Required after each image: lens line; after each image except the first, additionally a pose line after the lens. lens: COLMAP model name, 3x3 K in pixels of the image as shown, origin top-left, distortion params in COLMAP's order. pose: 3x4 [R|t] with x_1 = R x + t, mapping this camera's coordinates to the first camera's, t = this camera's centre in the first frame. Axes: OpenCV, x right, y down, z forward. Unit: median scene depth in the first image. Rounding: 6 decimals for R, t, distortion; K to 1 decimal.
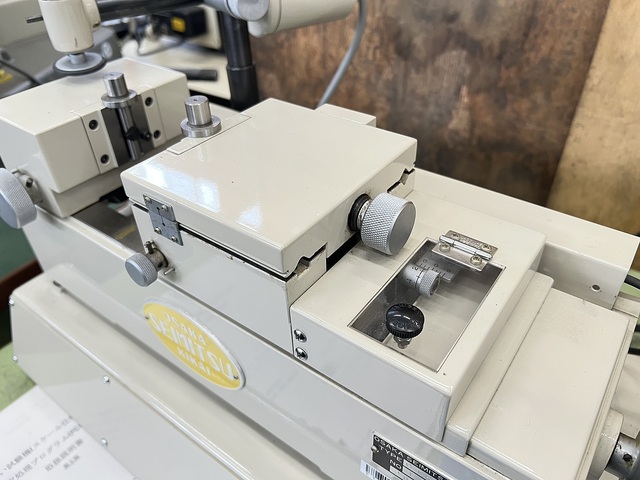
lens RADIAL K [[499.8, 0, 322.4], [0, 499.8, 236.3], [0, 0, 1]] dist [-0.009283, -0.005505]
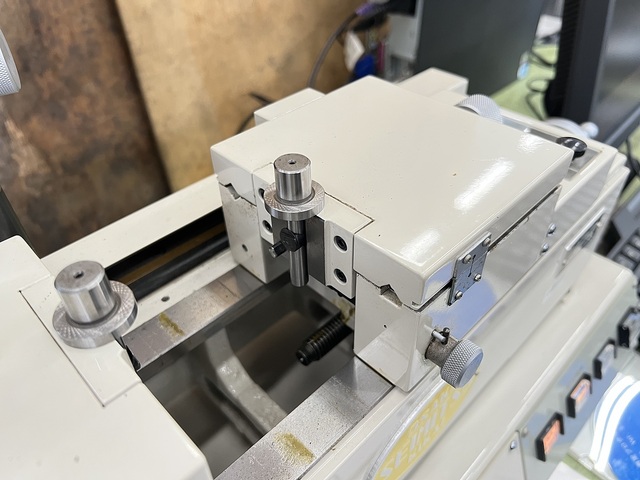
lens RADIAL K [[501.0, 0, 318.5], [0, 501.0, 236.4], [0, 0, 1]] dist [0.039374, -0.072587]
pose [[0.160152, -0.617772, 0.769876, -0.364189], [0.618101, 0.670866, 0.409744, -0.206348], [-0.769612, 0.410240, 0.489286, 0.322690]]
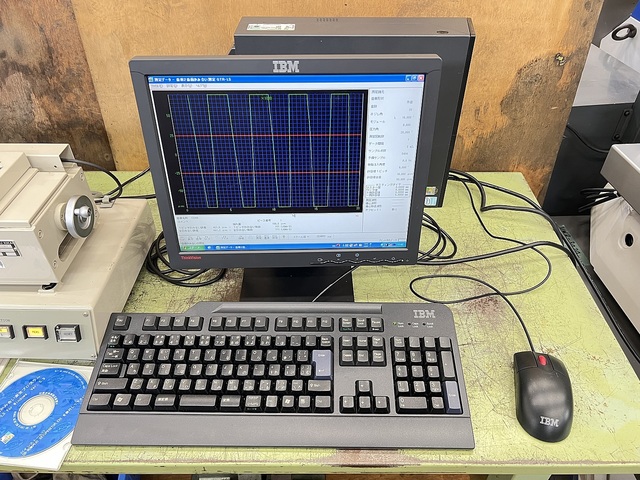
lens RADIAL K [[484.1, 0, 319.6], [0, 484.1, 238.9], [0, 0, 1]] dist [0.051392, -0.072512]
pose [[0.814630, -0.354838, 0.458767, 0.158827], [0.339601, 0.933056, 0.118652, 0.262679], [-0.470158, 0.059141, 0.880599, -0.789550]]
